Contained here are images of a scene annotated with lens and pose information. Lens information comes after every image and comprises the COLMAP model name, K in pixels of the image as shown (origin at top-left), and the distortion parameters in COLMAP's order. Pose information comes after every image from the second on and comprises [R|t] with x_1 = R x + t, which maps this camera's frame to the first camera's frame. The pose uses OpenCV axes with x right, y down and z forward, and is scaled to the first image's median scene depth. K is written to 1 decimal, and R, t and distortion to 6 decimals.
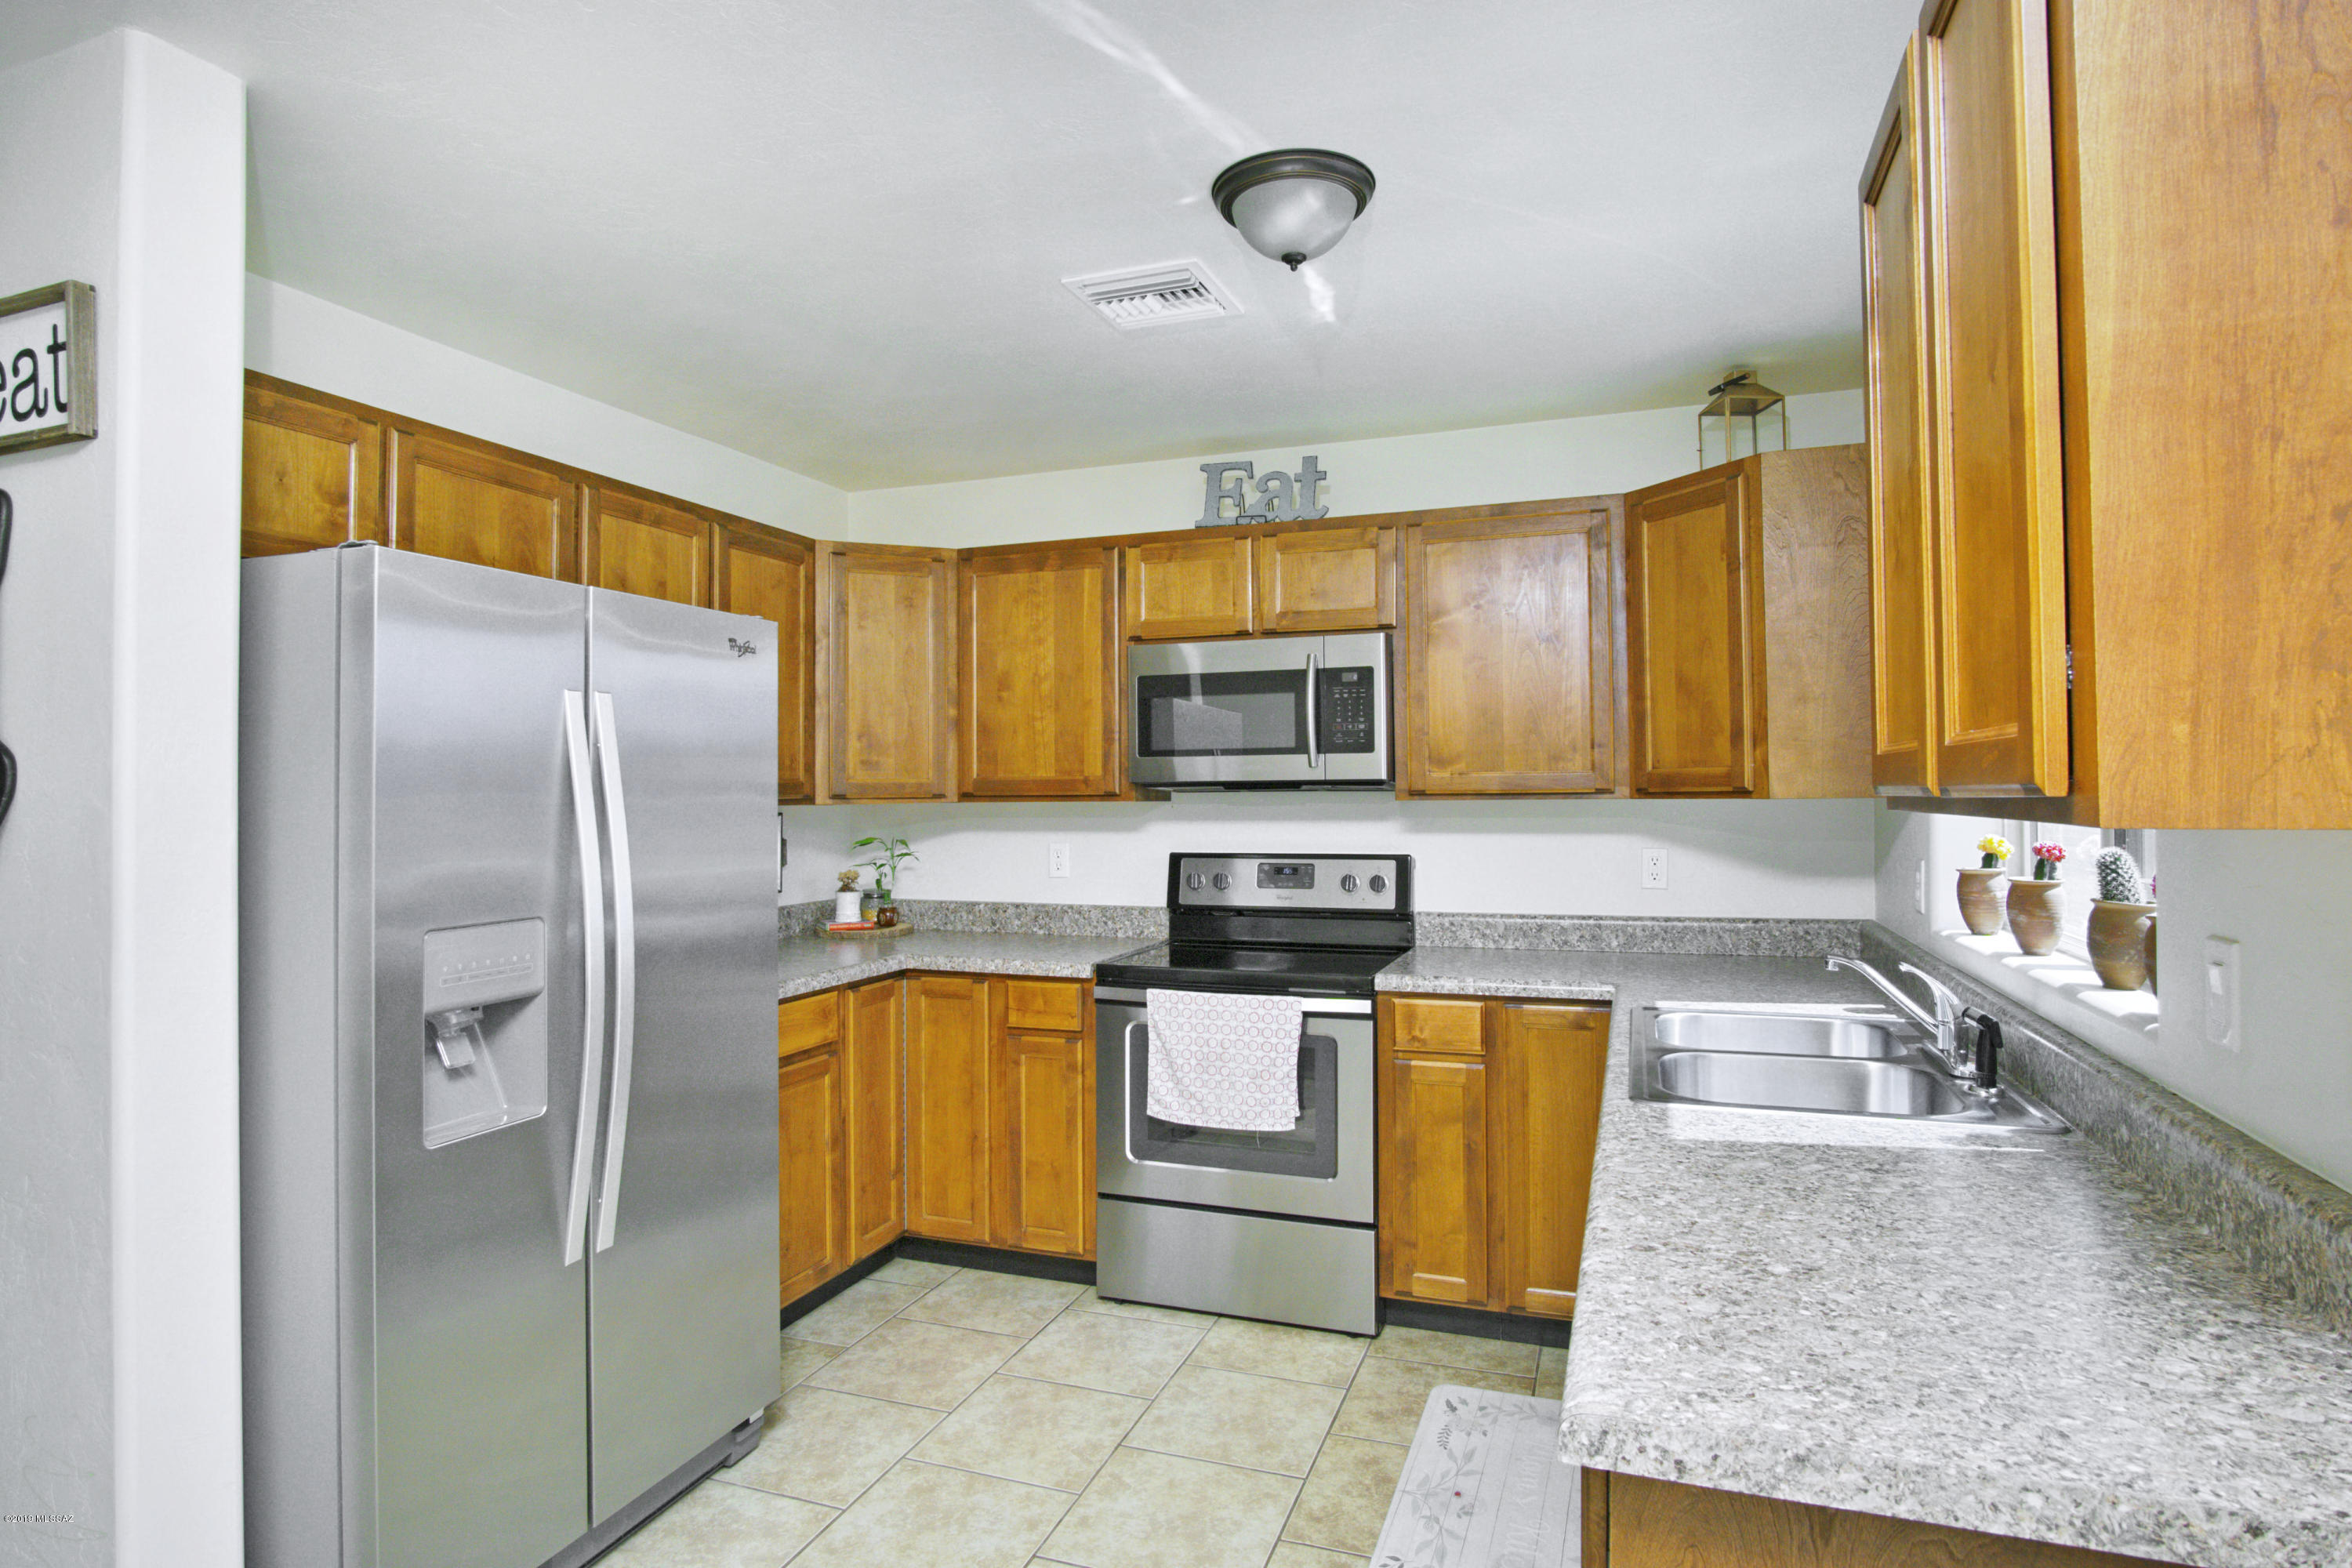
lens RADIAL K [[1264.5, 0, 1173.3], [0, 1264.5, 769.6], [0, 0, 1]] dist [-0.036269, 0.011460]
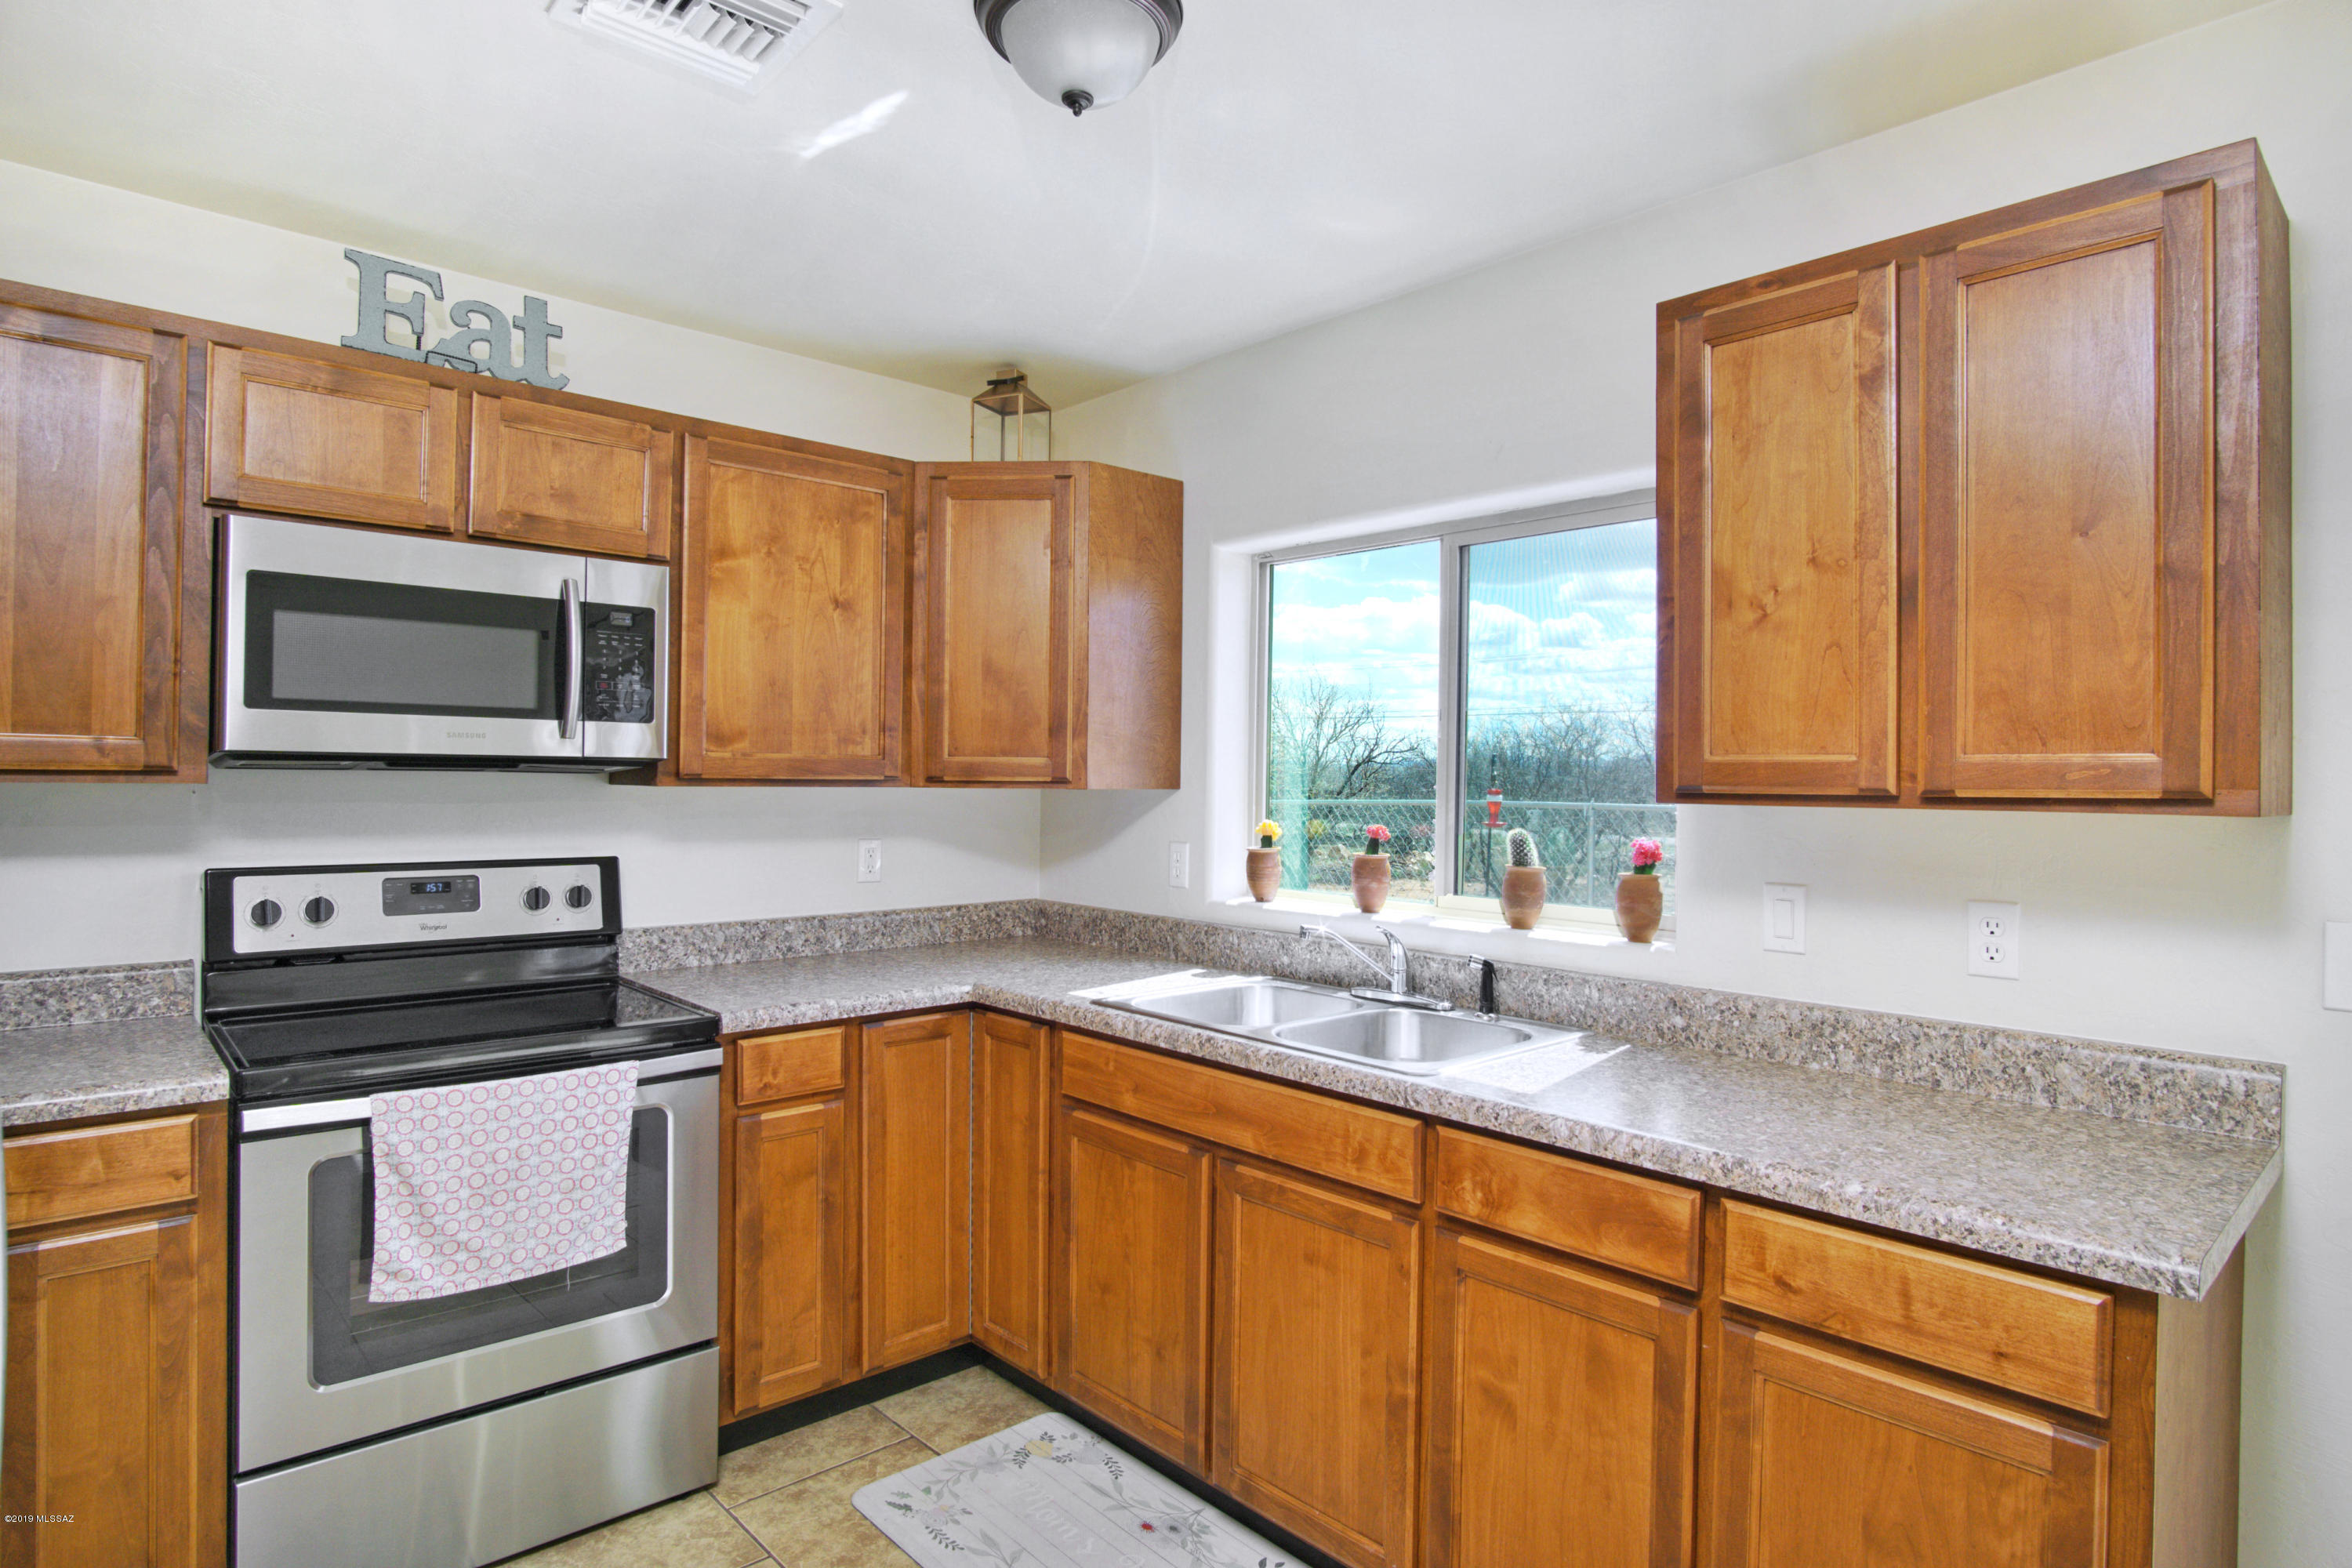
lens RADIAL K [[1264.5, 0, 1173.3], [0, 1264.5, 769.6], [0, 0, 1]] dist [-0.036269, 0.011460]
pose [[0.453484, 0.018840, 0.891065, -0.387005], [-0.030494, 0.999519, -0.005615, 0.009497], [-0.890743, -0.024626, 0.453840, 0.397192]]
